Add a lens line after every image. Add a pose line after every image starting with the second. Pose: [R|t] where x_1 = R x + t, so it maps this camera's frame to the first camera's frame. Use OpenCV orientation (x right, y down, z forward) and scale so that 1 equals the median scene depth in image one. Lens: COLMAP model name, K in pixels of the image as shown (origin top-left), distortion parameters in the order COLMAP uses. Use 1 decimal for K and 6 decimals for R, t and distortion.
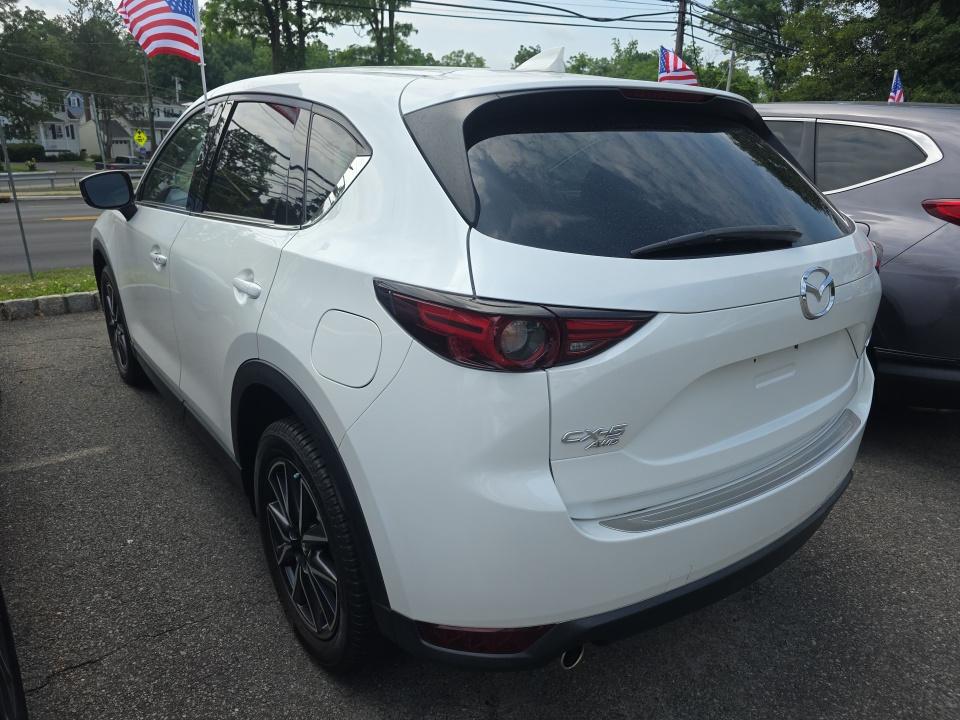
lens RADIAL K [[719.5, 0, 476.1], [0, 719.5, 359.6], [0, 0, 1]] dist [0.037712, -0.049137]
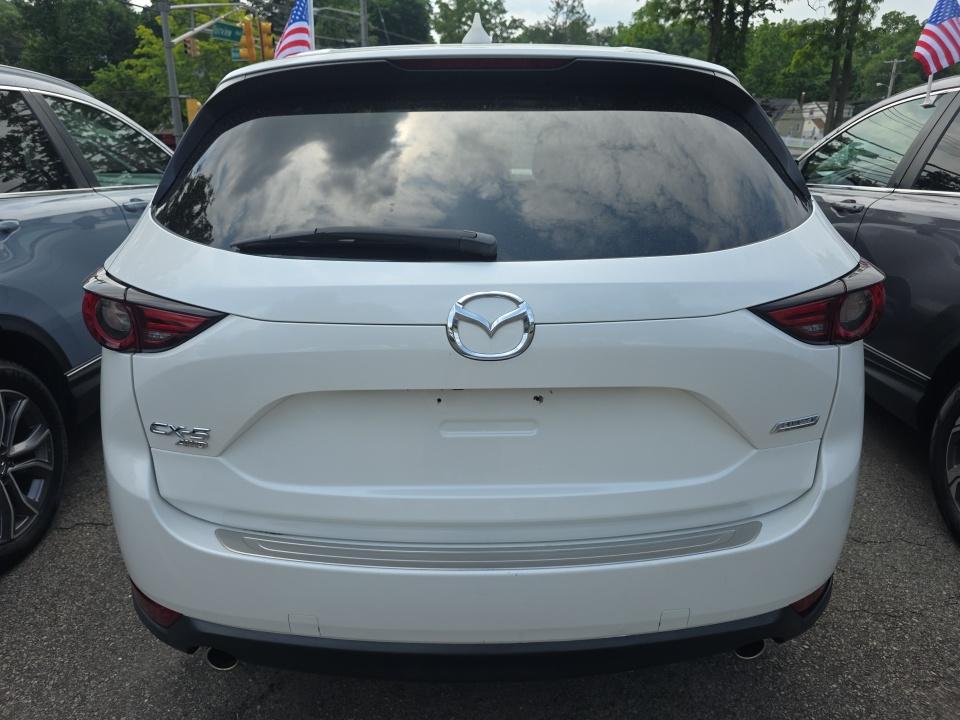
lens RADIAL K [[719.5, 0, 476.1], [0, 719.5, 359.6], [0, 0, 1]] dist [0.037712, -0.049137]
pose [[0.780828, 0.173849, -0.600070, 0.129208], [-0.165591, 0.983740, 0.069533, -0.015267], [0.602401, 0.045073, 0.796920, 0.058610]]
